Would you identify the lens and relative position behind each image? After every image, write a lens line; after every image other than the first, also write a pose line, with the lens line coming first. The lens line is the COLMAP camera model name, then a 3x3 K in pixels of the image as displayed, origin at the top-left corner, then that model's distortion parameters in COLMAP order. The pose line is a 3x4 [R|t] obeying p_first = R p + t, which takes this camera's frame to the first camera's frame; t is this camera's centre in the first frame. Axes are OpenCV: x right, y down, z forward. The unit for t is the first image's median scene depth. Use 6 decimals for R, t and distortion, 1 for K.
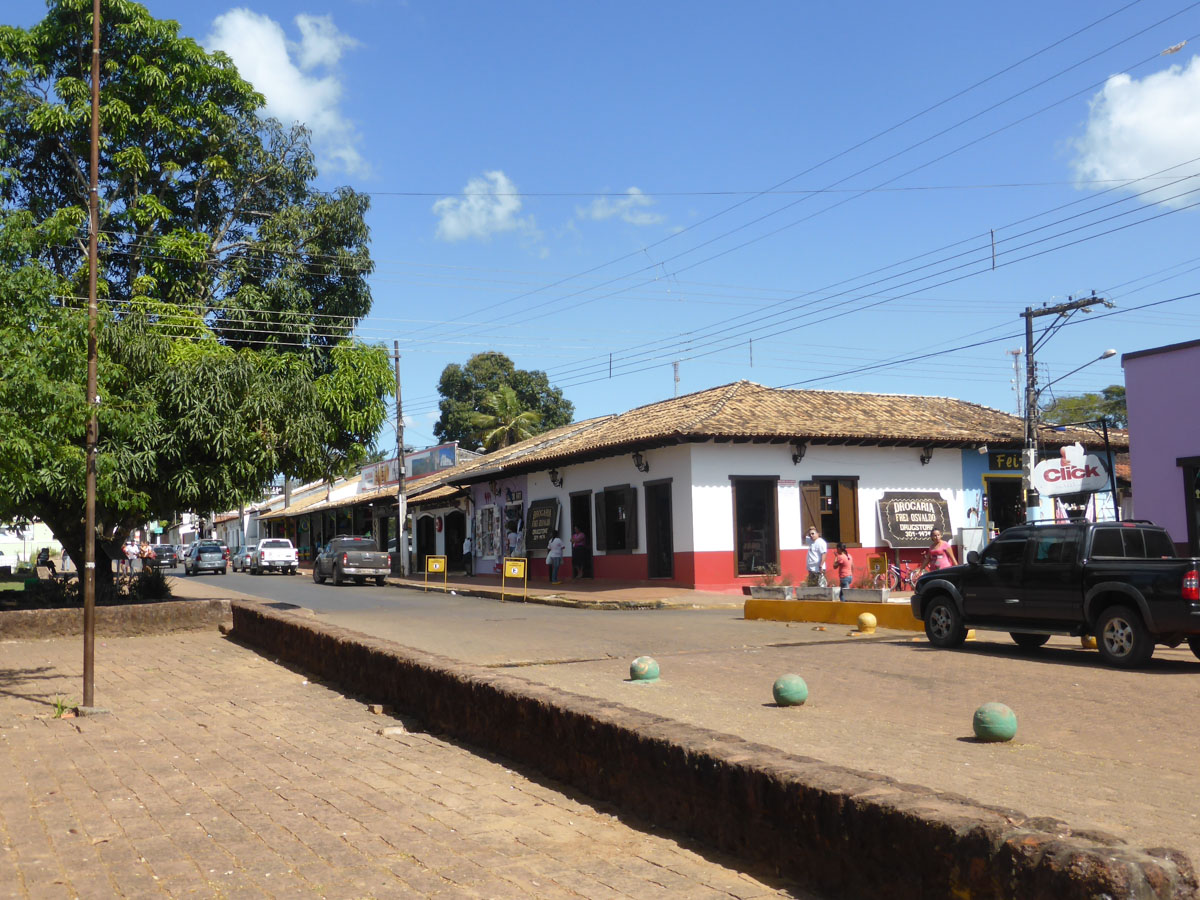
lens RADIAL K [[1265.4, 0, 600.0], [0, 1265.4, 450.0], [0, 0, 1]] dist [-0.016240, -0.011408]
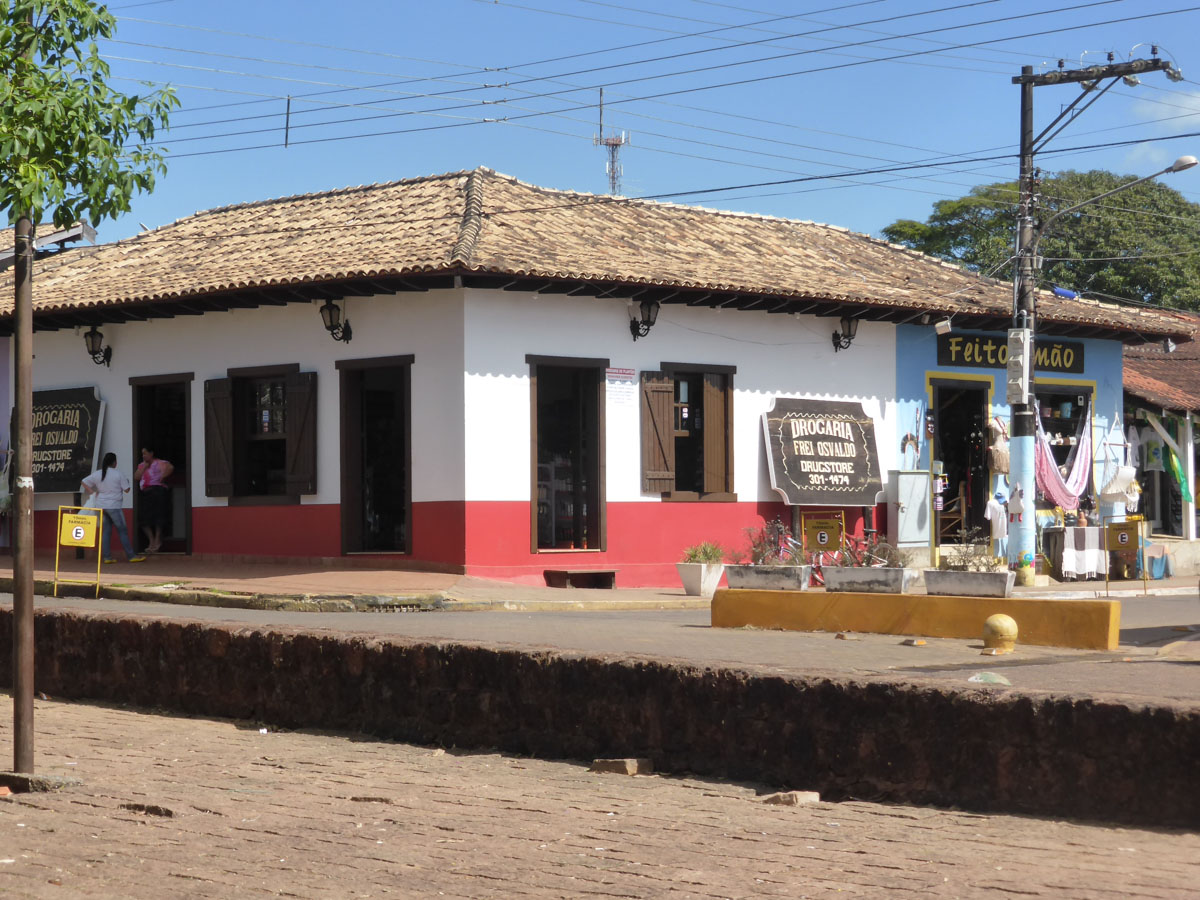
lens RADIAL K [[2564.8, 0, 600.0], [0, 2564.8, 450.0], [0, 0, 1]] dist [0.268486, -3.563074]
pose [[0.948701, 0.029796, 0.314768, -0.182221], [-0.046167, 0.997934, 0.044681, 0.010063], [-0.312786, -0.056921, 0.948116, 0.003837]]
